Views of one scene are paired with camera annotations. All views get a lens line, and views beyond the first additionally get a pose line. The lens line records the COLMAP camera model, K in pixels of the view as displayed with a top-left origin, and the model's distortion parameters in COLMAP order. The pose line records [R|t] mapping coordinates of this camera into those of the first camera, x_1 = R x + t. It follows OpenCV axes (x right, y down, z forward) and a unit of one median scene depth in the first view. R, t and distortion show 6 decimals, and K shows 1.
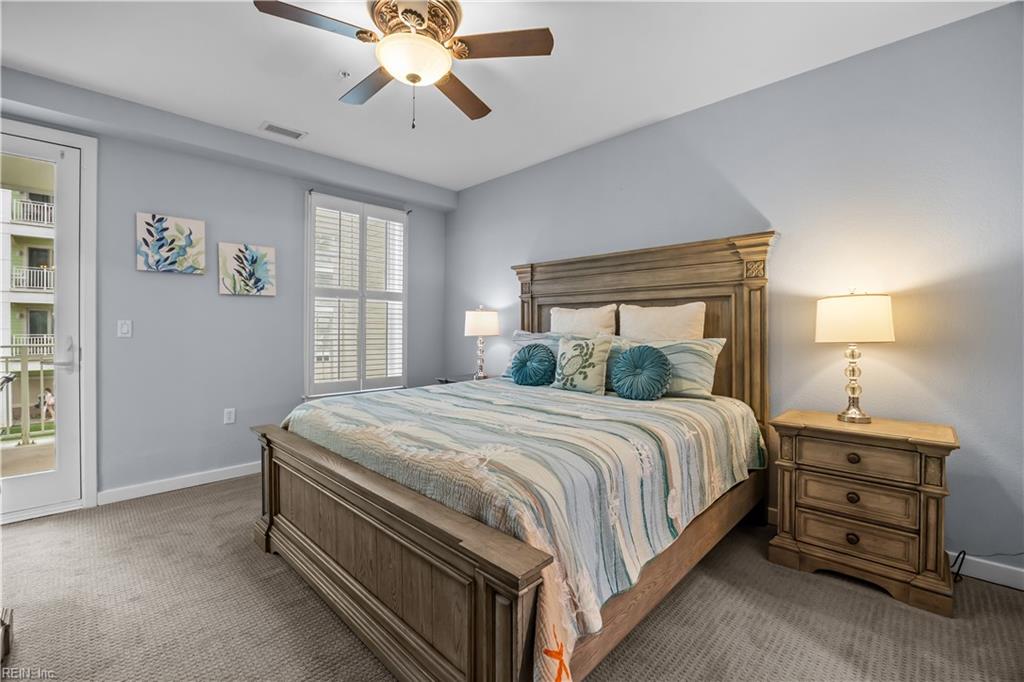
lens RADIAL K [[437.4, 0, 516.8], [0, 437.4, 331.7], [0, 0, 1]] dist [-0.013556, 0.001148]
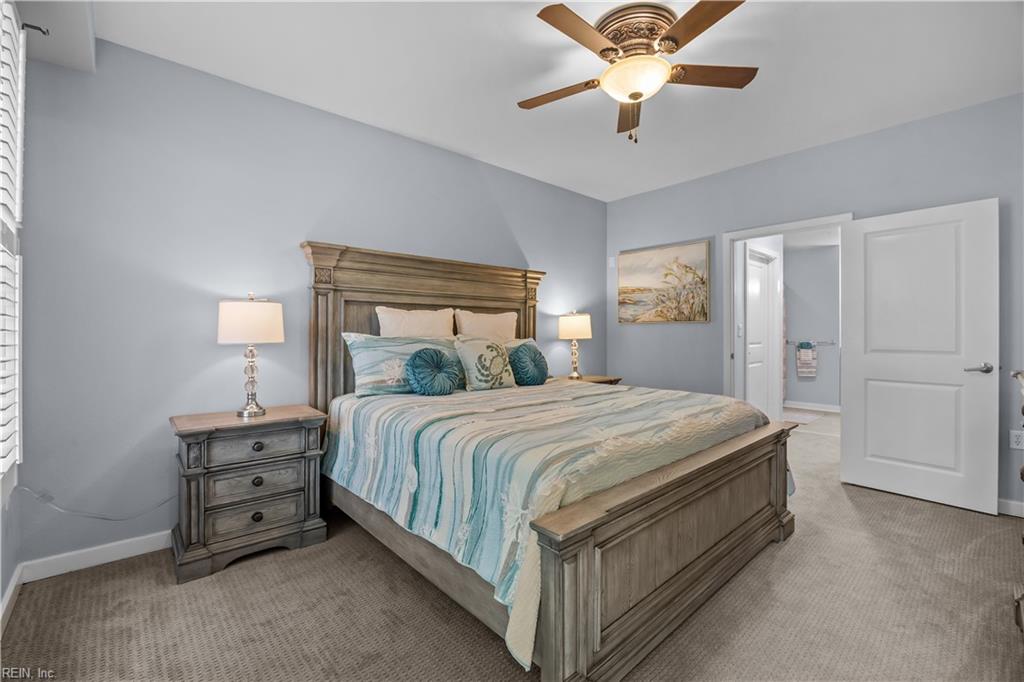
lens RADIAL K [[437.4, 0, 505.8], [0, 437.4, 342.4], [0, 0, 1]] dist [-0.013556, 0.001148]
pose [[0.107986, -0.023038, 0.993885, -0.801693], [0.001983, 0.999734, 0.022959, -0.004229], [-0.994150, -0.000509, 0.108003, 0.726911]]
